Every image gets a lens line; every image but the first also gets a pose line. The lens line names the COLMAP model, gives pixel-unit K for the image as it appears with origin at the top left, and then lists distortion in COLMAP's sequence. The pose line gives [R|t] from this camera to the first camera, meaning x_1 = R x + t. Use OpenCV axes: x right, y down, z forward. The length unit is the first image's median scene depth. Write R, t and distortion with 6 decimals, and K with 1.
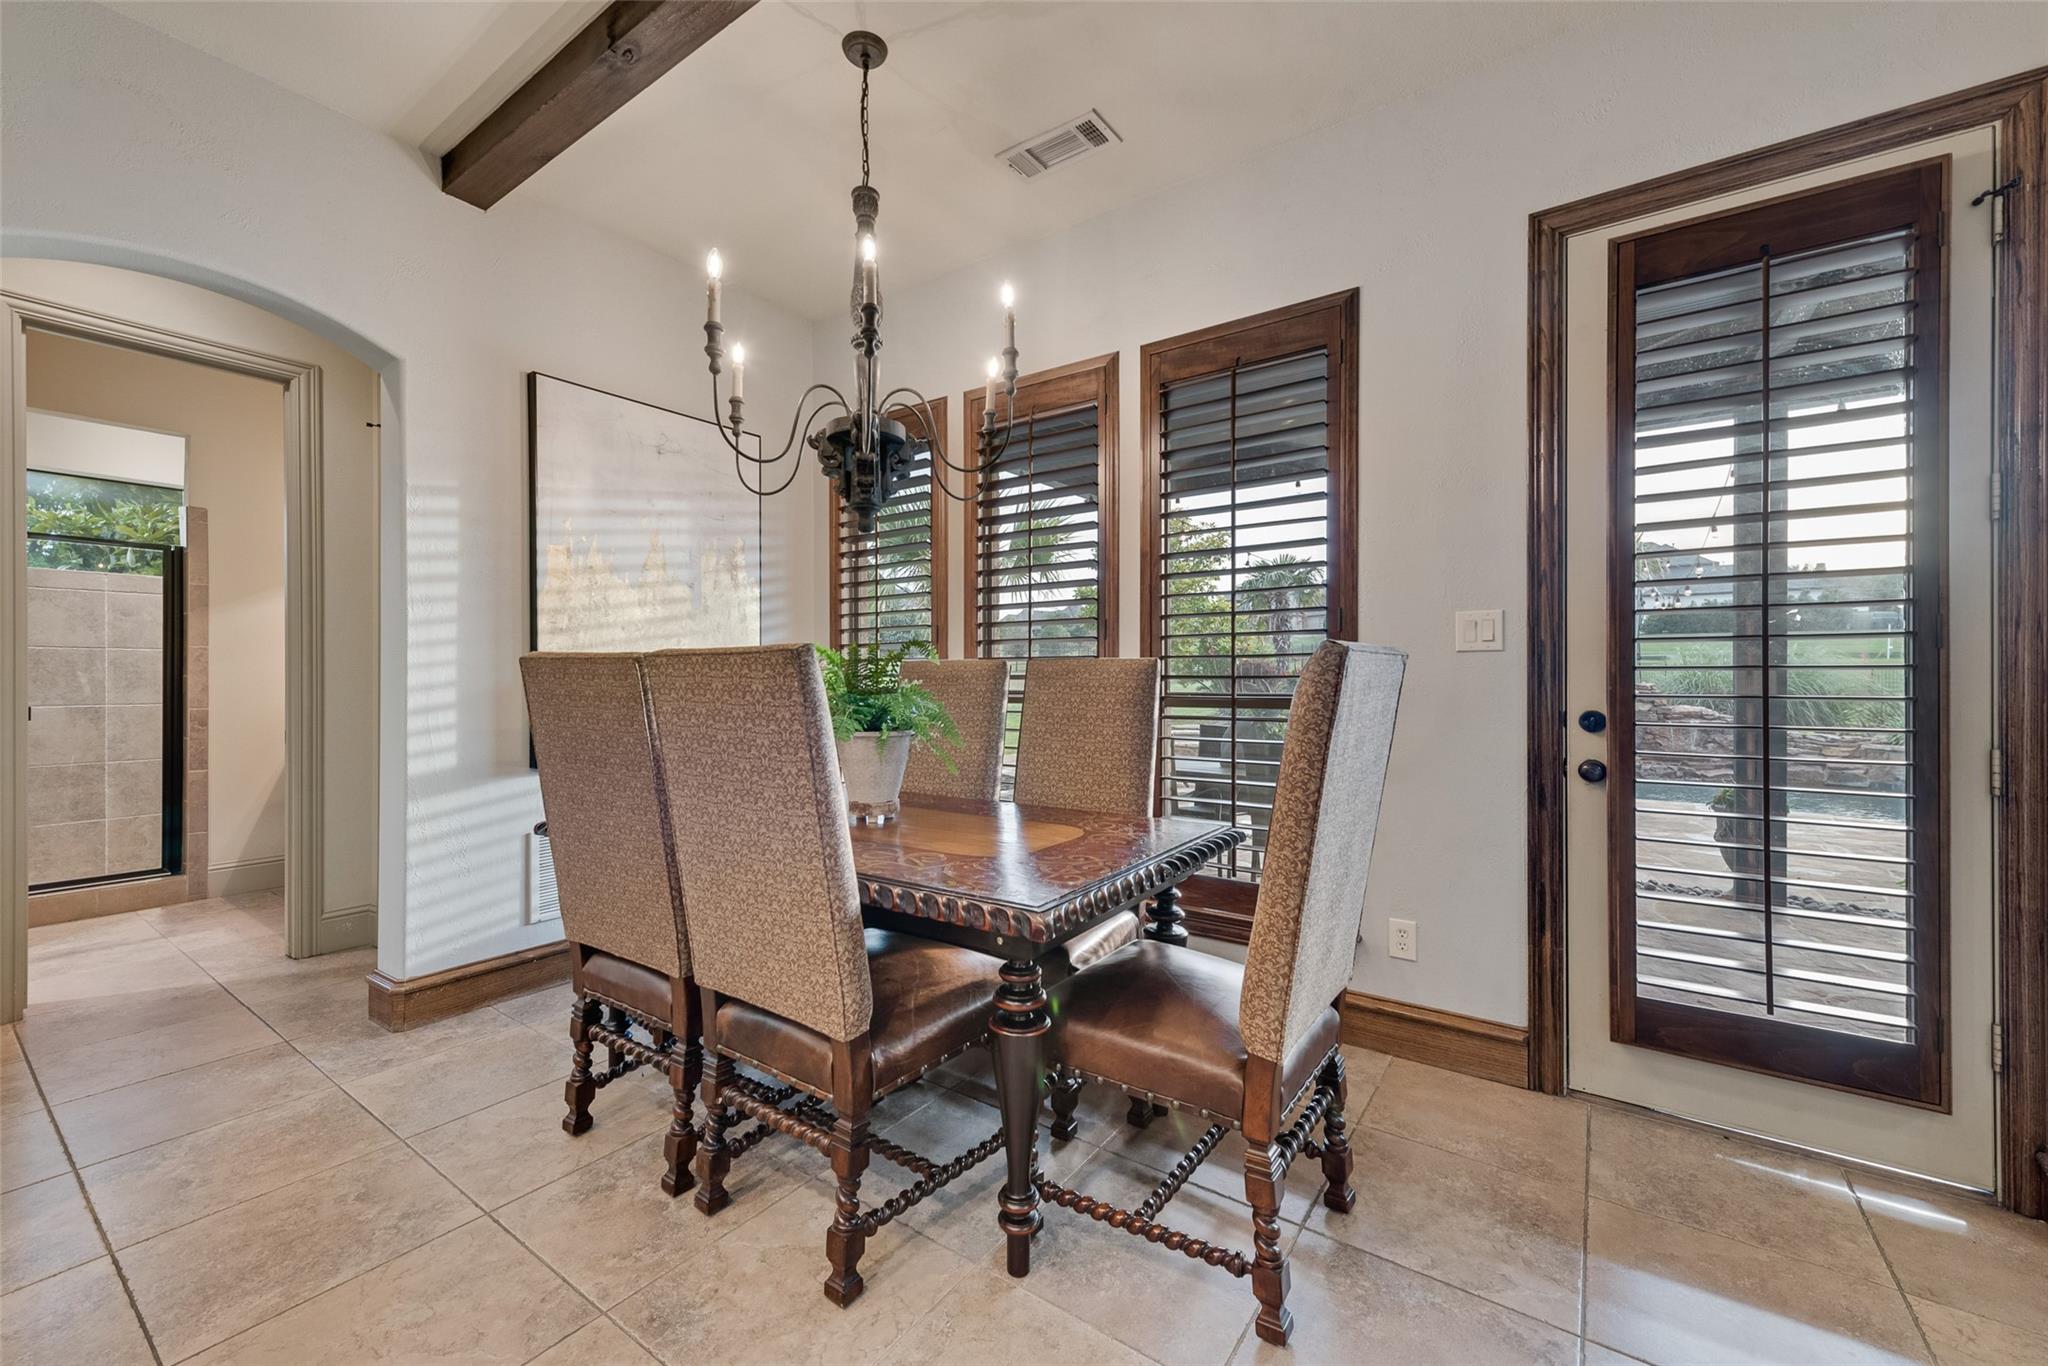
lens RADIAL K [[809.4, 0, 1029.9], [0, 809.4, 677.0], [0, 0, 1]] dist [0.012541, -0.000709]
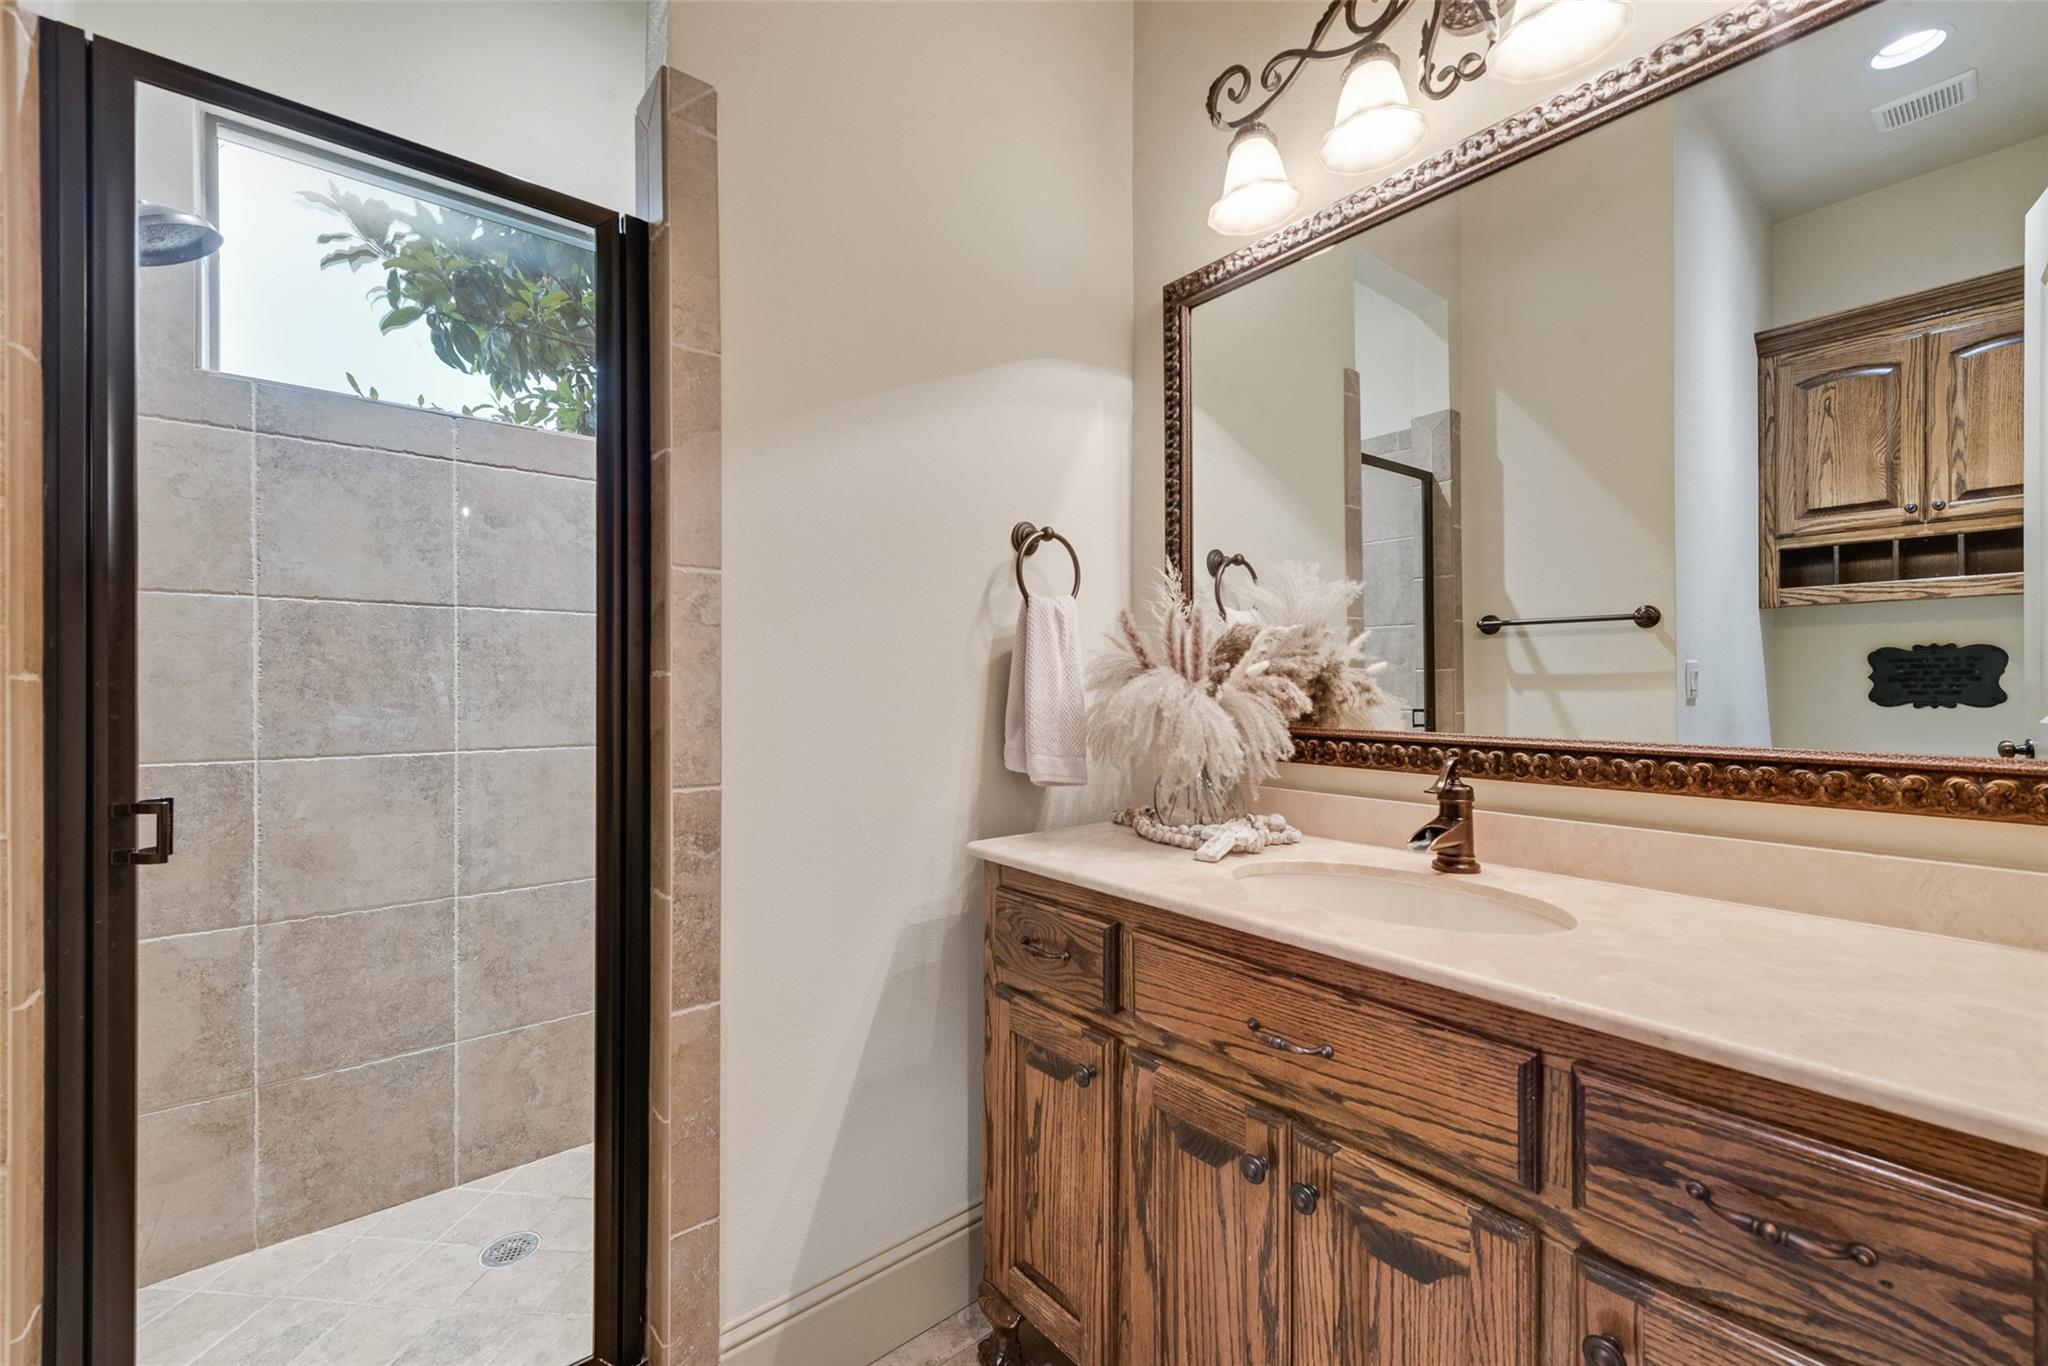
lens RADIAL K [[809.4, 0, 1024.9], [0, 809.4, 682.4], [0, 0, 1]] dist [0.012541, -0.000709]
pose [[0.967658, -0.000284, -0.252264, -0.784850], [0.000985, 0.999996, 0.002651, 0.000845], [0.252262, -0.002814, 0.967655, 0.712123]]
